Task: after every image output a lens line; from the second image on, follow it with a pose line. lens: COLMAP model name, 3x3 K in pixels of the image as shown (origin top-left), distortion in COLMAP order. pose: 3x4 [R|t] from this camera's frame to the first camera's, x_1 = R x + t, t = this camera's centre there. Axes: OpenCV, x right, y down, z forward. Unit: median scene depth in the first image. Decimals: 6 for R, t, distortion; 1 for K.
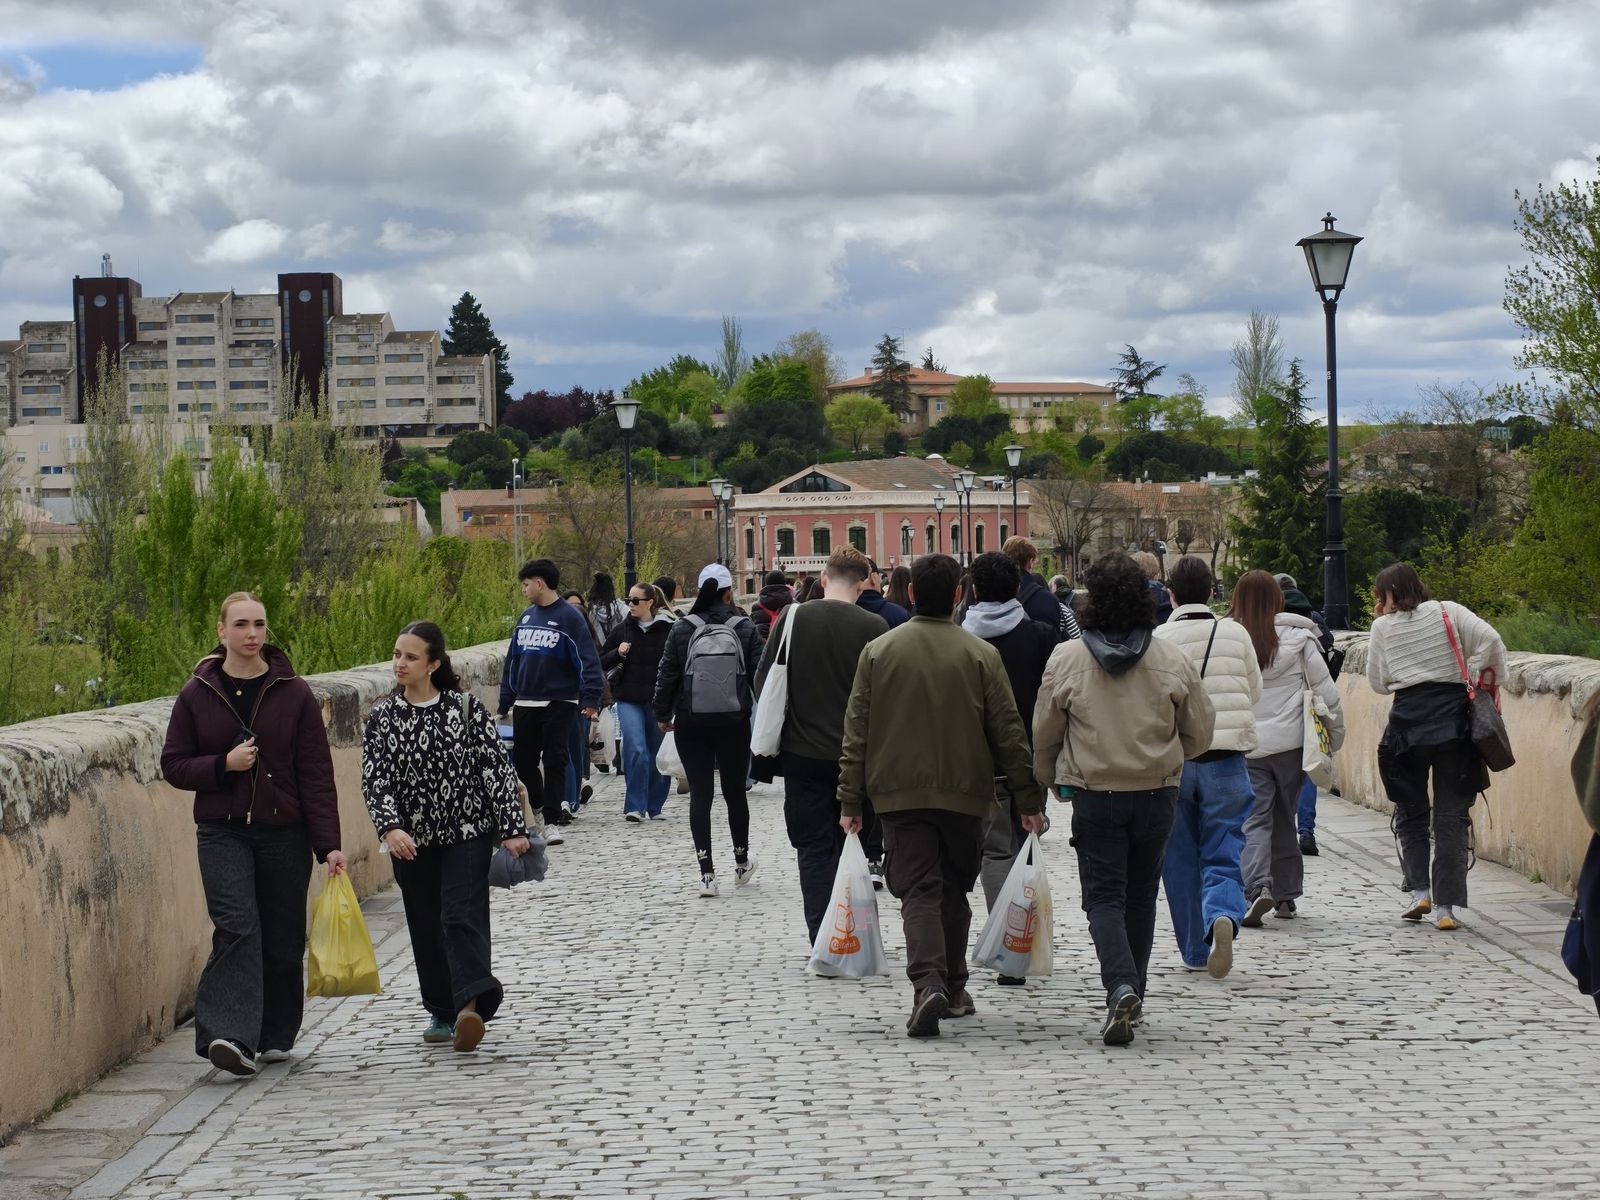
lens RADIAL K [[3594.9, 0, 800.0], [0, 3594.9, 600.0], [0, 0, 1]] dist [0.098590, -0.780897]
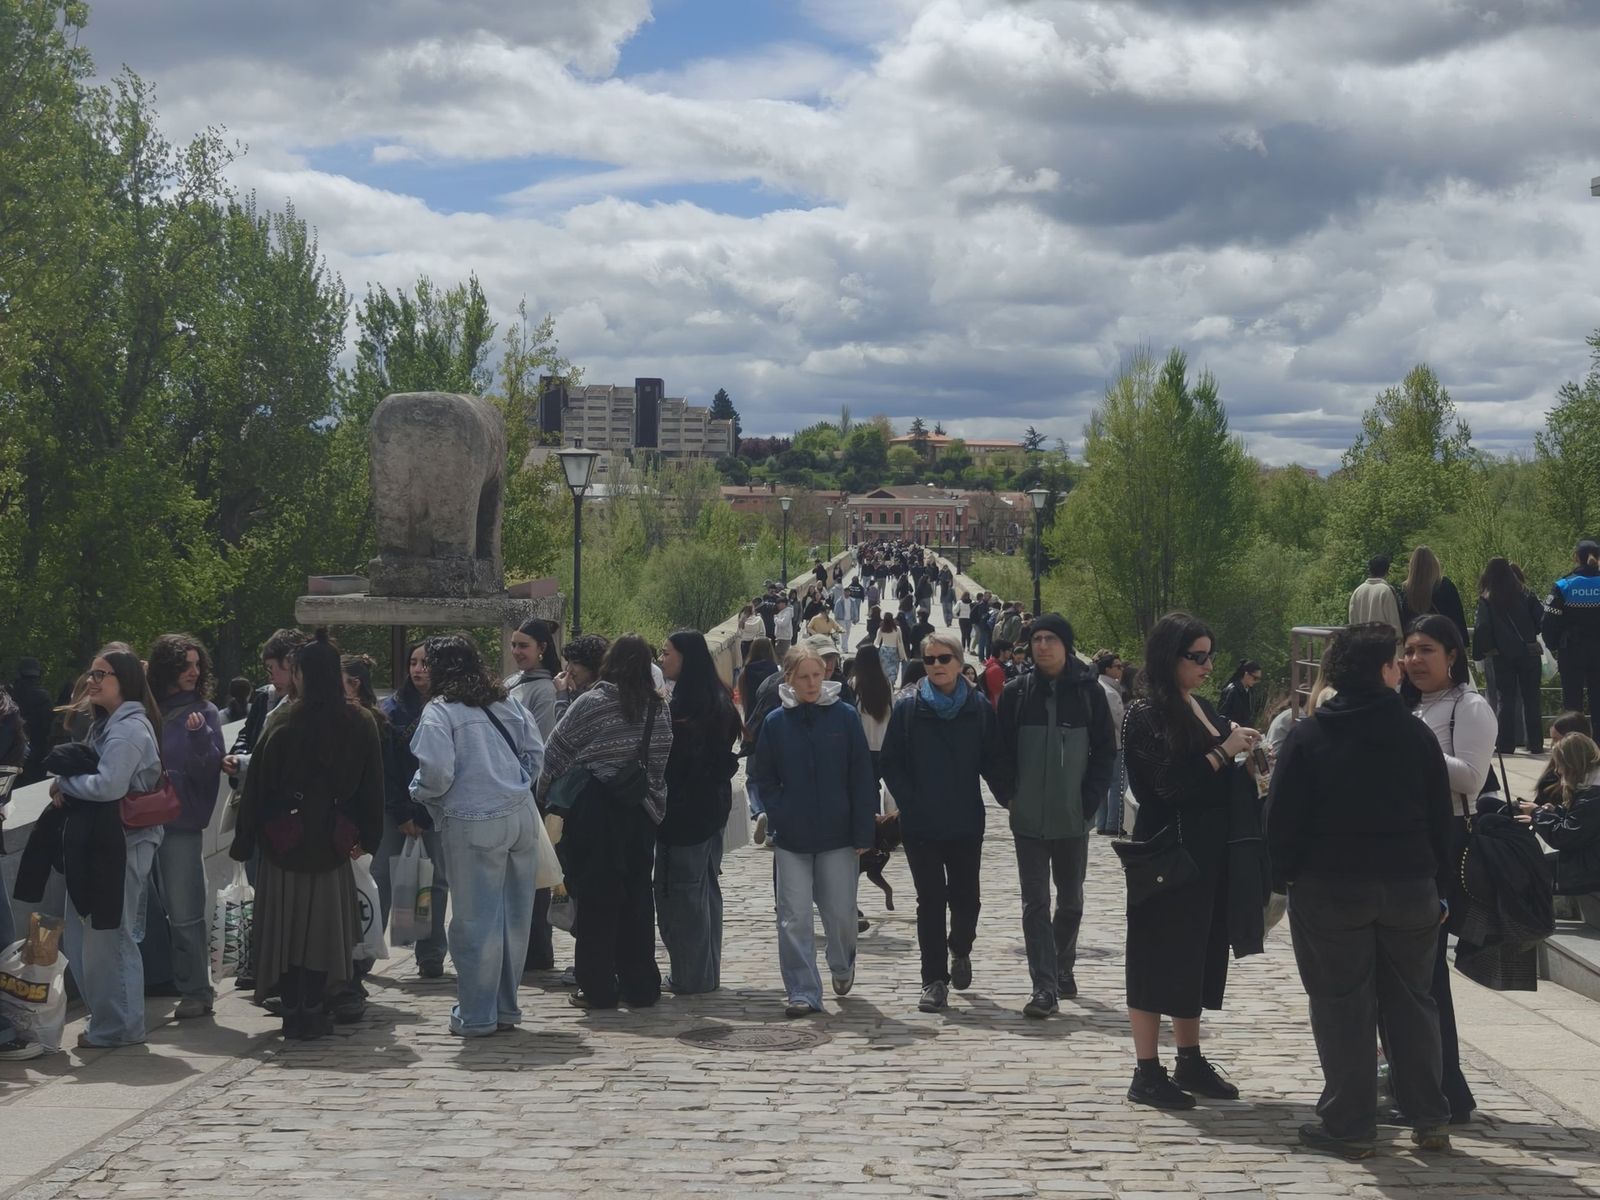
lens RADIAL K [[3594.9, 0, 800.0], [0, 3594.9, 600.0], [0, 0, 1]] dist [0.098590, -0.780897]
pose [[0.999119, 0.038085, -0.017640, -0.004139], [-0.037681, 0.999032, 0.022693, -0.010758], [0.018487, -0.022008, 0.999587, -1.152615]]
